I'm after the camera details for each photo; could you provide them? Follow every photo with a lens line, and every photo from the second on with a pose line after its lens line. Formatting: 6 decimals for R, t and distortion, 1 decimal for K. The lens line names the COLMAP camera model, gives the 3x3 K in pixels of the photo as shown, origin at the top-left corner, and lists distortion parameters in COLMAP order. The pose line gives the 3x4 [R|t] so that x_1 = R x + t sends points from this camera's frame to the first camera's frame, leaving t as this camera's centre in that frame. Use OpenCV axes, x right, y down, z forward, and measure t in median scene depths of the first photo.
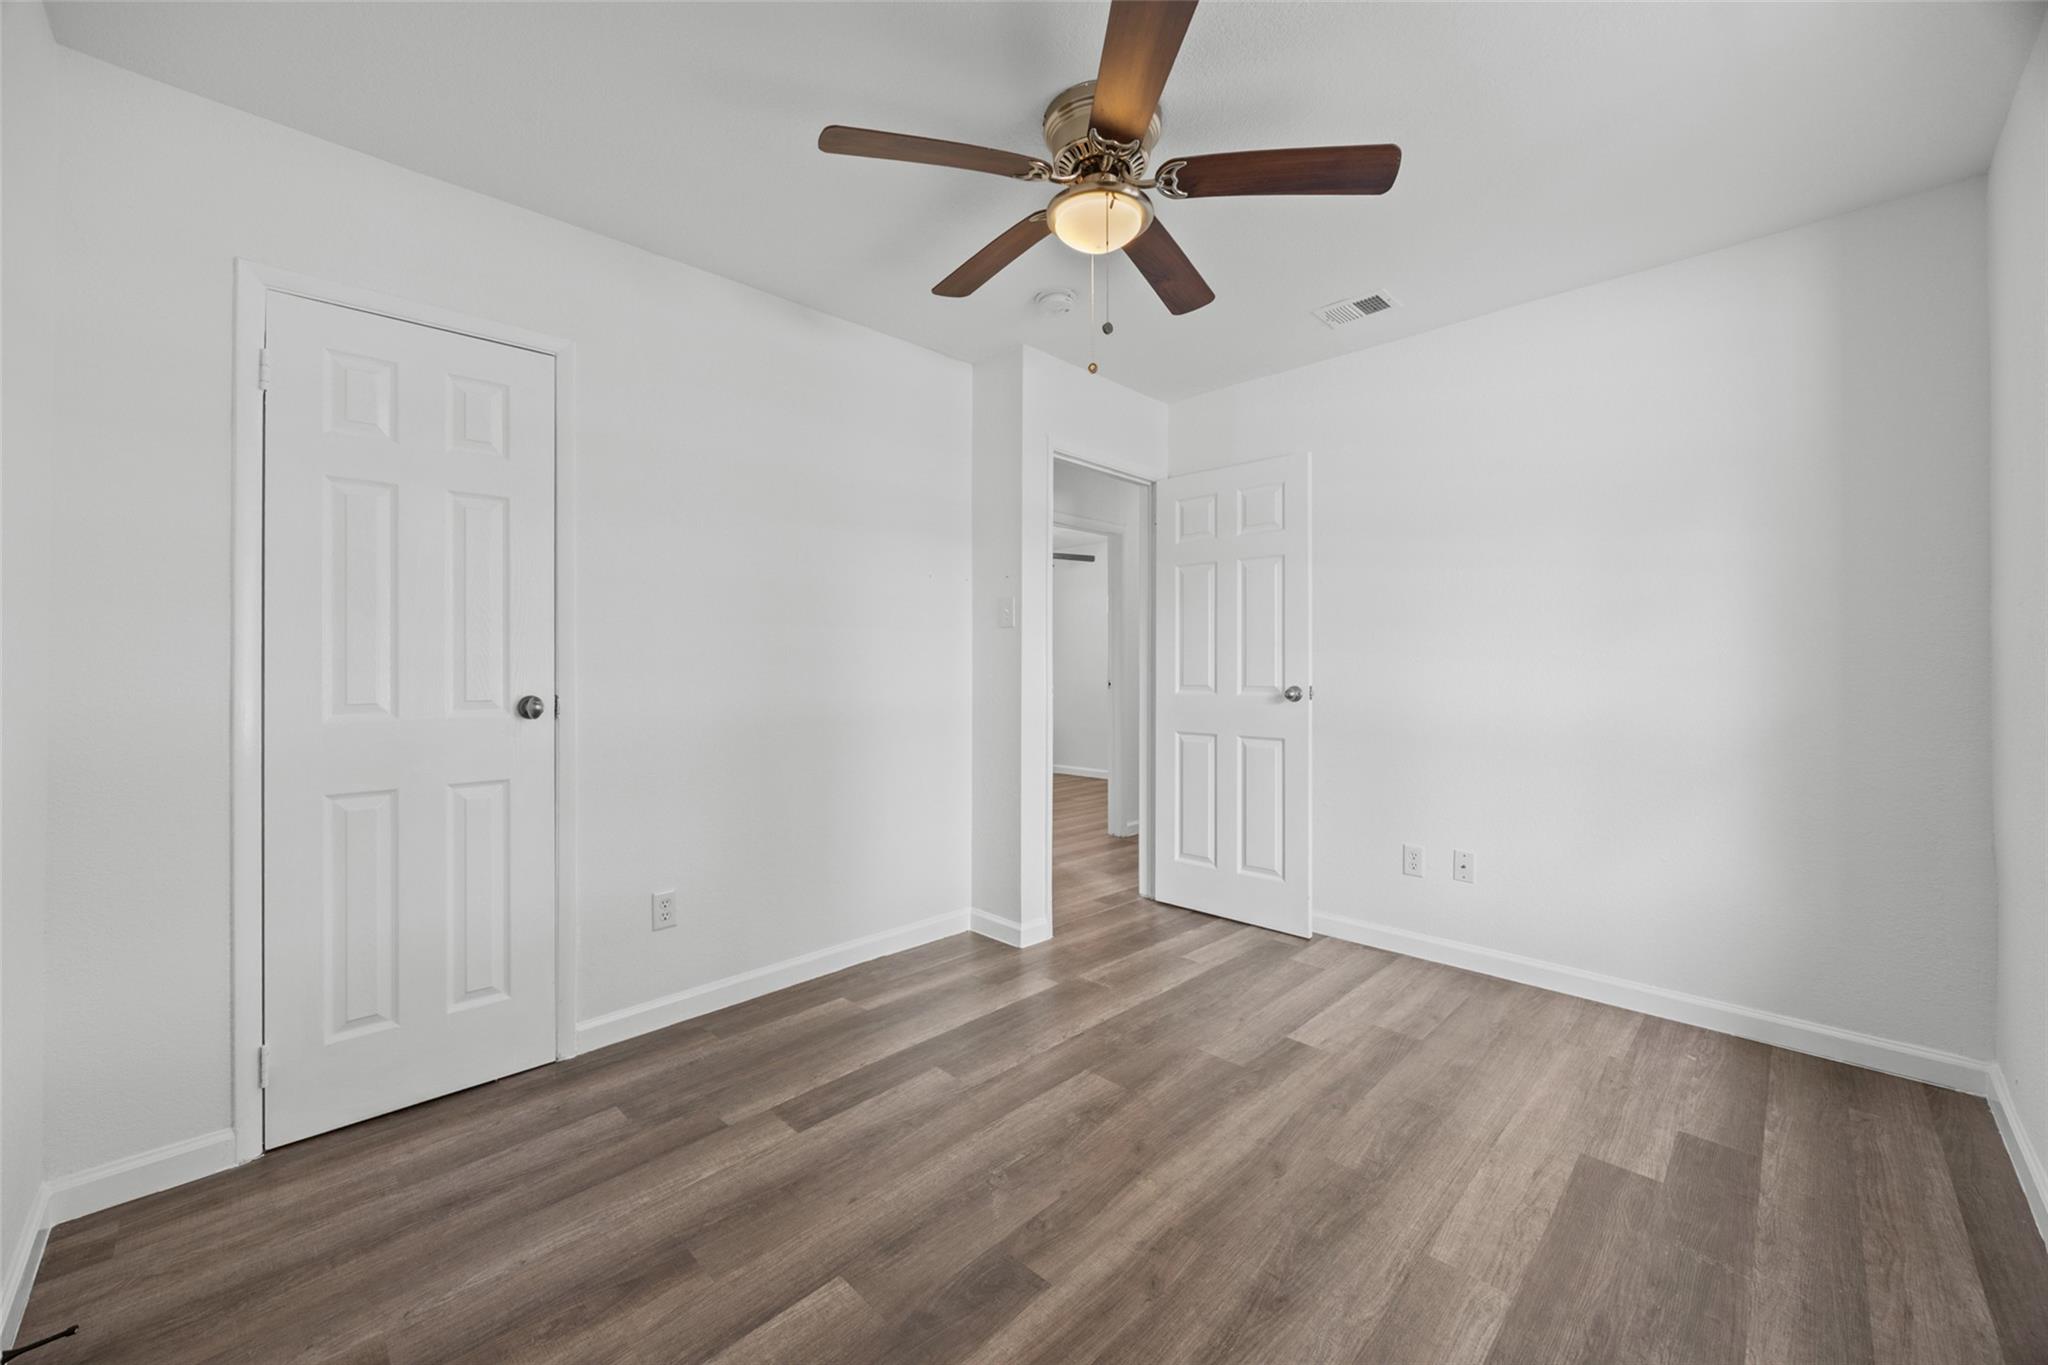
lens RADIAL K [[784.7, 0, 1026.0], [0, 784.7, 688.1], [0, 0, 1]] dist [0.001556, 0.000222]
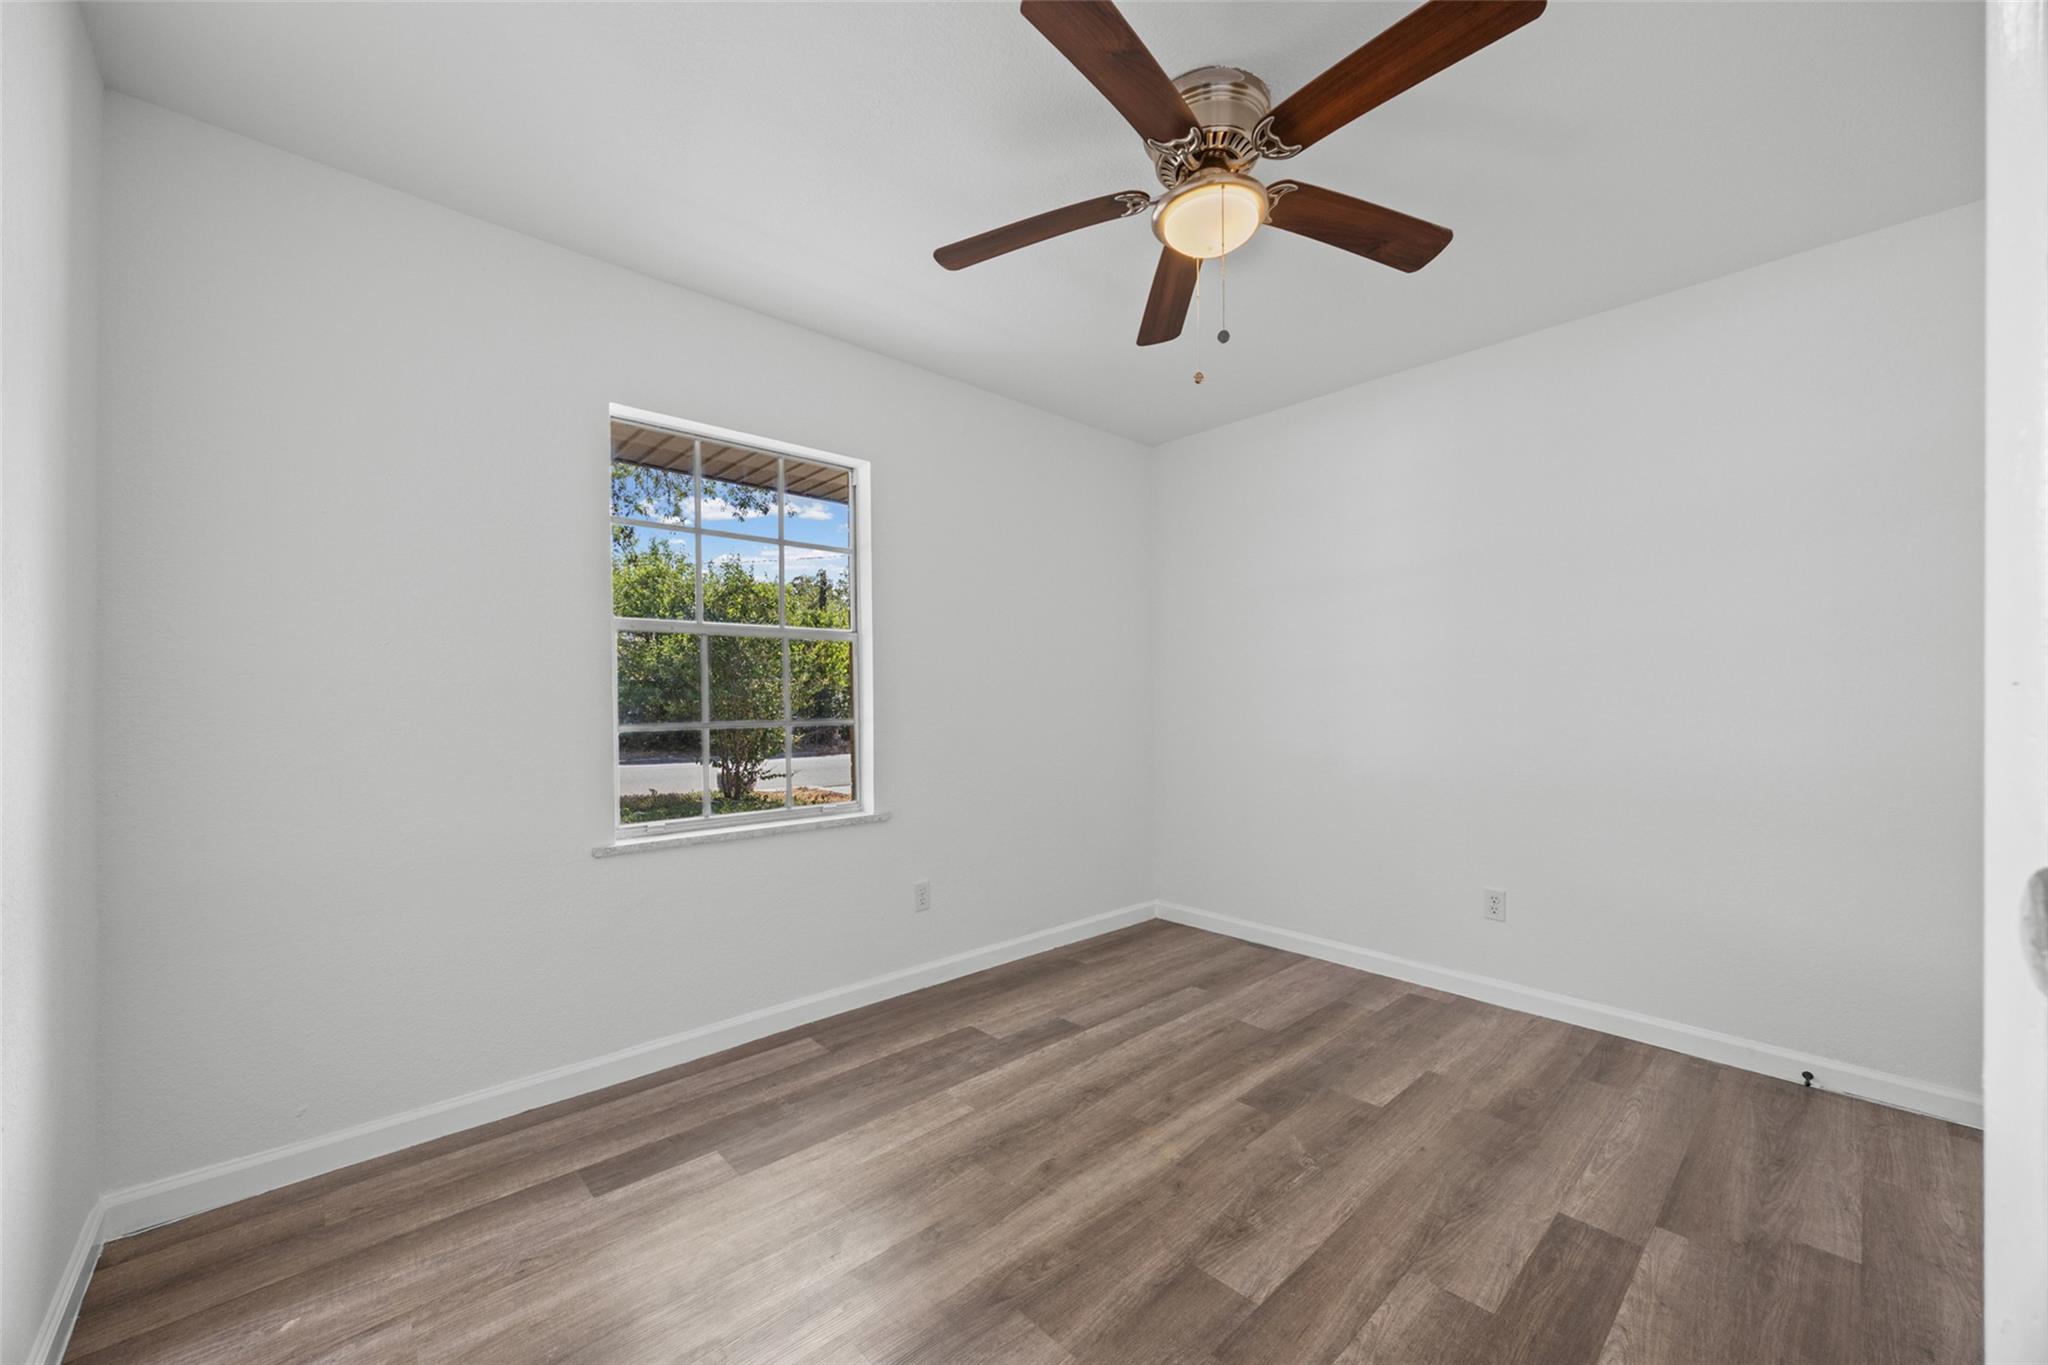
lens RADIAL K [[784.7, 0, 1026.0], [0, 784.7, 688.1], [0, 0, 1]] dist [0.001556, 0.000222]
pose [[-0.998902, 0.004576, 0.046631, 0.296346], [0.004933, 0.999959, 0.007555, -0.048871], [-0.046595, 0.007776, -0.998884, 2.061812]]
